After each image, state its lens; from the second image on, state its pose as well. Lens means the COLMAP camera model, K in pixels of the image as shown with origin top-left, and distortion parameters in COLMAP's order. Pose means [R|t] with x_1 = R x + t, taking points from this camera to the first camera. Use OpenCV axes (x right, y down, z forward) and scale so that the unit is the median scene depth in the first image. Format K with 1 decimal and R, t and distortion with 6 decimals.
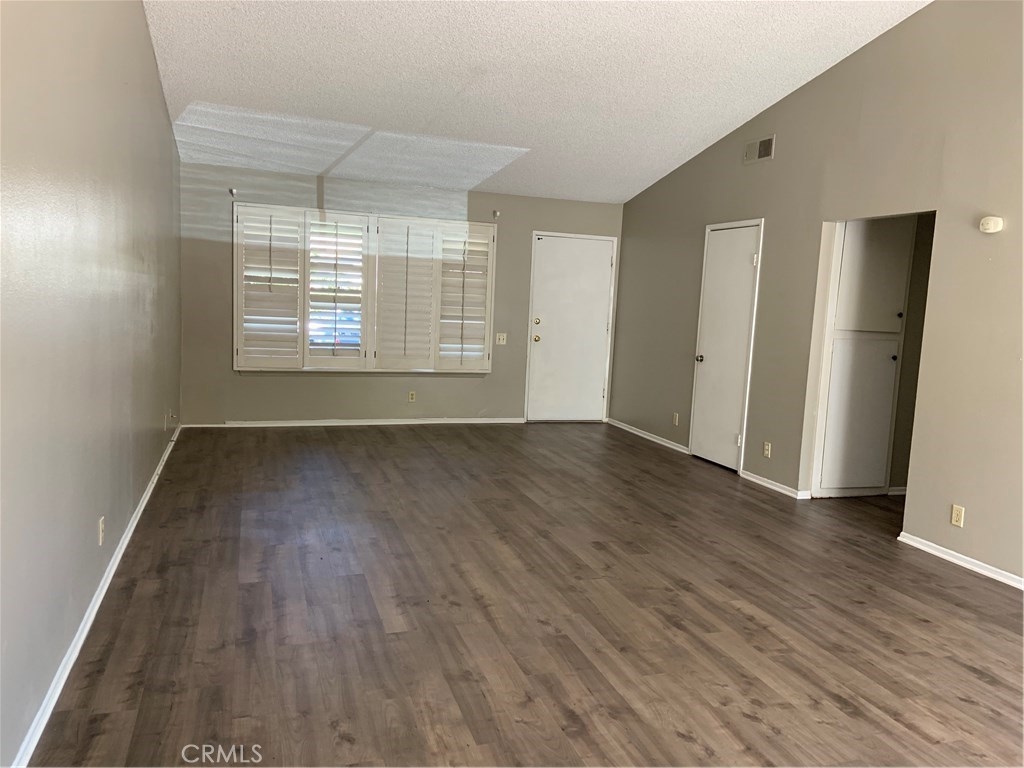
lens RADIAL K [[769.7, 0, 511.7], [0, 769.7, 383.9], [0, 0, 1]] dist [0.077881, -0.103964]
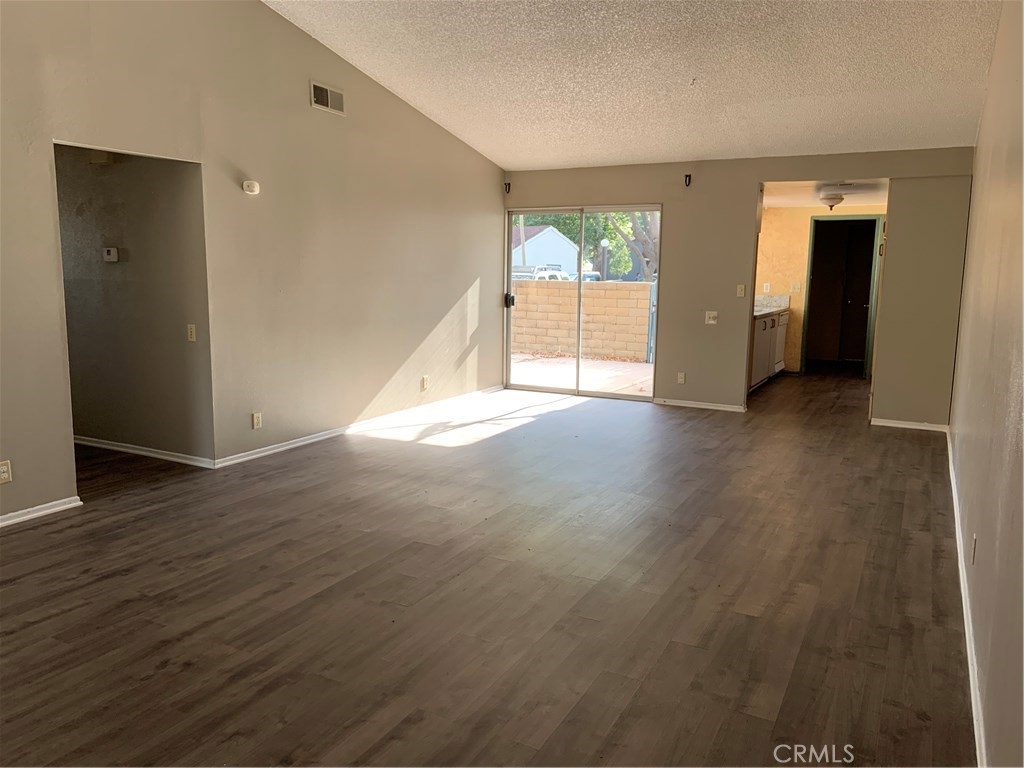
lens RADIAL K [[769.7, 0, 503.0], [0, 769.7, 380.6], [0, 0, 1]] dist [0.077881, -0.103964]
pose [[-0.681433, -0.166528, 0.712683, -0.753922], [0.039008, 0.964122, 0.262577, -0.266437], [-0.730840, 0.206729, -0.650489, 1.928532]]
